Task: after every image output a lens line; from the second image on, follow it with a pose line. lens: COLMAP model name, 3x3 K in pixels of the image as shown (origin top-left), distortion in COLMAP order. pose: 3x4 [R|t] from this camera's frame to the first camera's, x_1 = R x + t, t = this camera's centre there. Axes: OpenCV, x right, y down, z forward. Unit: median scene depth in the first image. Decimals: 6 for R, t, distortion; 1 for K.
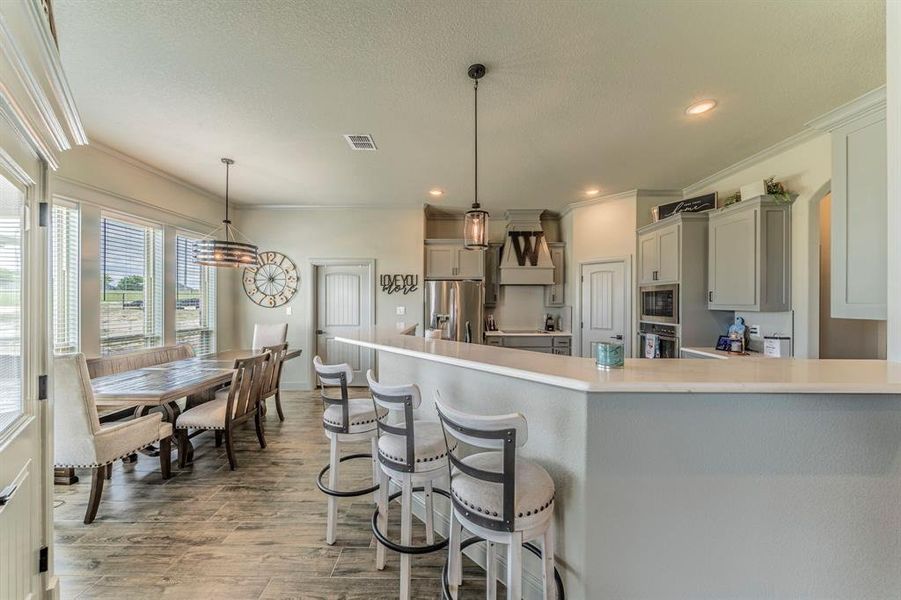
lens RADIAL K [[313.2, 0, 446.7], [0, 313.2, 301.9], [0, 0, 1]] dist [-0.002743, 0.000378]
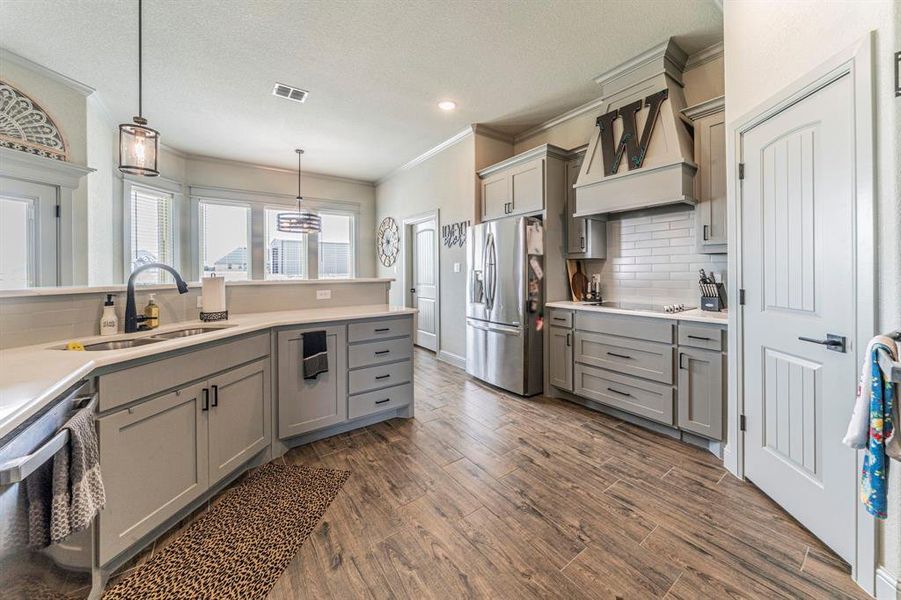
lens RADIAL K [[325.5, 0, 452.8], [0, 325.5, 269.1], [0, 0, 1]] dist [-0.002921, -0.000035]
pose [[0.593256, -0.014495, -0.804883, 0.522411], [0.008943, 0.999895, -0.011416, 0.042217], [0.804964, -0.000425, 0.593324, 0.489017]]
